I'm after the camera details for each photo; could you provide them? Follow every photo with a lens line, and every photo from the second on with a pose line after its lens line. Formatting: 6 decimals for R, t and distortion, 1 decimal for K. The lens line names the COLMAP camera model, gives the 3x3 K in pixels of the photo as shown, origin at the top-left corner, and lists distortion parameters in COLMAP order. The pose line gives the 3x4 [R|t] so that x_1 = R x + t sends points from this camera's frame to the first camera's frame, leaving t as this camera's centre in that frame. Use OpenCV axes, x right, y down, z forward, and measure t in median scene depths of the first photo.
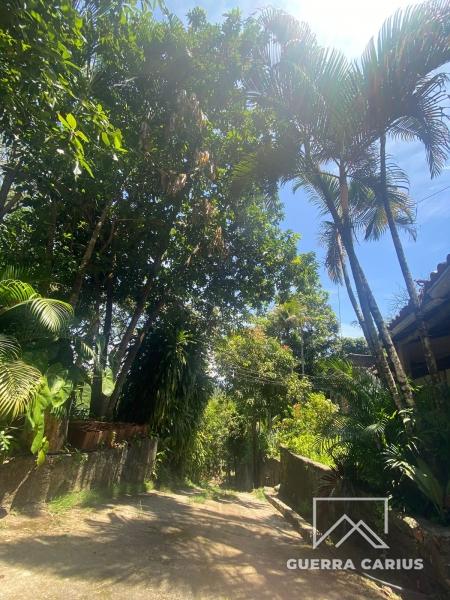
lens RADIAL K [[244.1, 0, 223.5], [0, 244.1, 300.0], [0, 0, 1]] dist [0.004608, 0.000135]
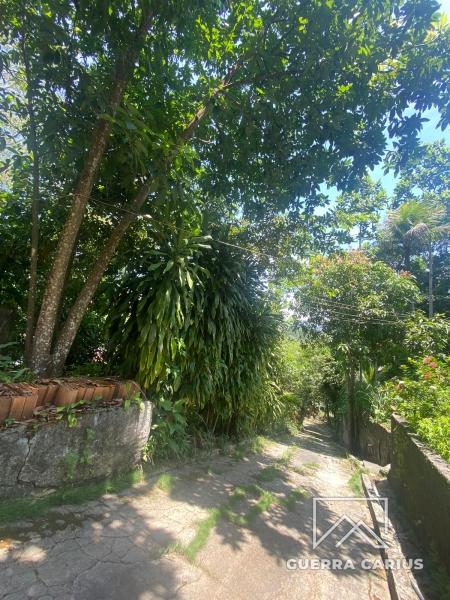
lens RADIAL K [[244.1, 0, 225.9], [0, 244.1, 301.8], [0, 0, 1]] dist [0.004608, 0.000135]
pose [[0.929035, -0.033576, -0.368466, 0.048958], [0.115895, 0.972165, 0.203625, 0.082151], [0.351373, -0.231878, 0.907066, 0.216192]]
